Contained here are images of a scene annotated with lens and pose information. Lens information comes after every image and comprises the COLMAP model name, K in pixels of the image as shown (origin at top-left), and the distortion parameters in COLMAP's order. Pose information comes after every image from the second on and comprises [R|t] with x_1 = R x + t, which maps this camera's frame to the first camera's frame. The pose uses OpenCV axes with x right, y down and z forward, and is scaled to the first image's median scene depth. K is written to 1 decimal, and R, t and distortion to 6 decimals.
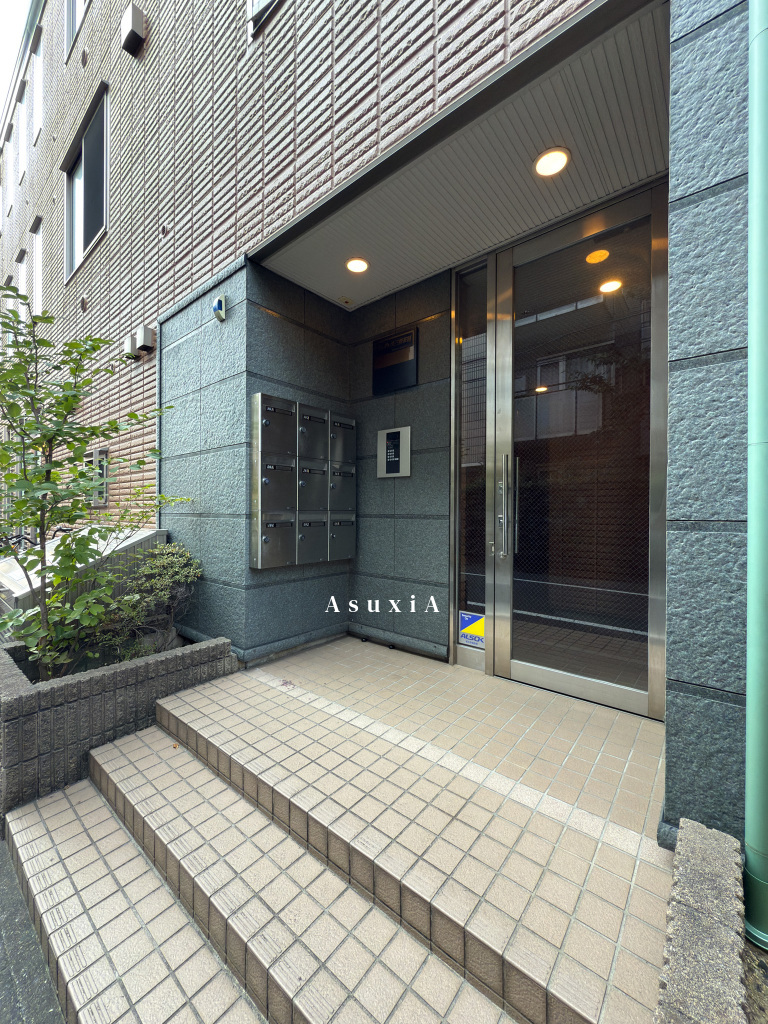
lens RADIAL K [[407.2, 0, 384.0], [0, 407.2, 512.0], [0, 0, 1]] dist [-0.000908, 0.000303]
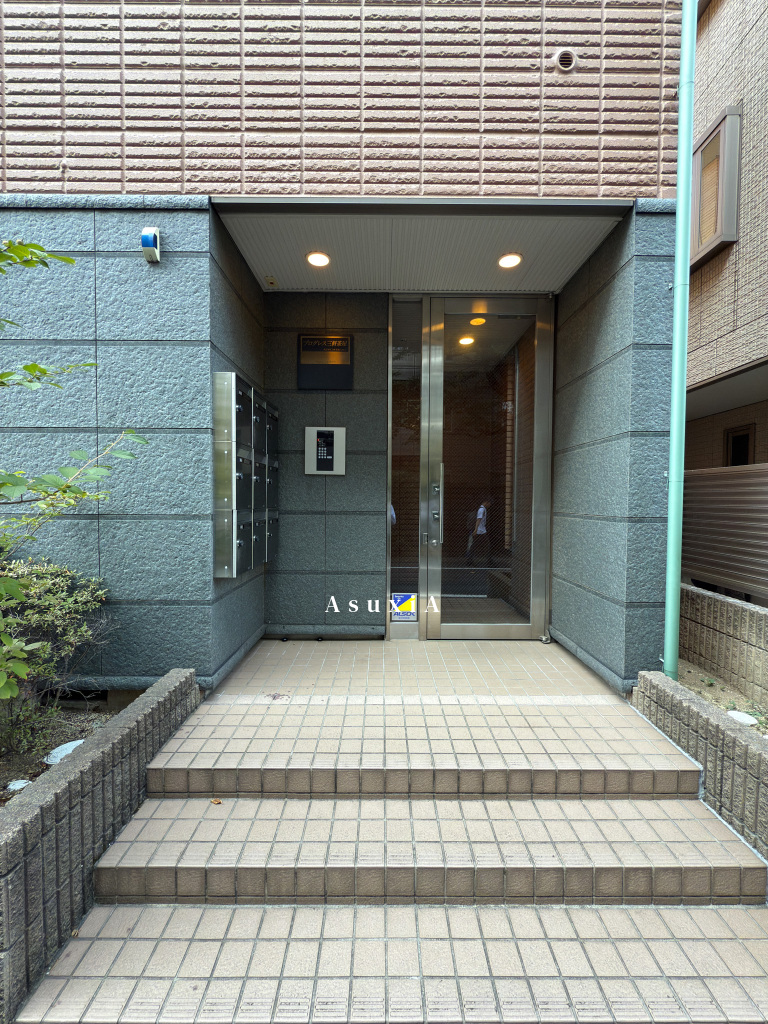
lens RADIAL K [[407.2, 0, 384.0], [0, 407.2, 512.0], [0, 0, 1]] dist [-0.000908, 0.000303]
pose [[0.766437, -0.017937, 0.642069, -0.583974], [-0.002097, 0.999535, 0.030426, -0.025794], [-0.642316, -0.024667, 0.766043, 0.129460]]
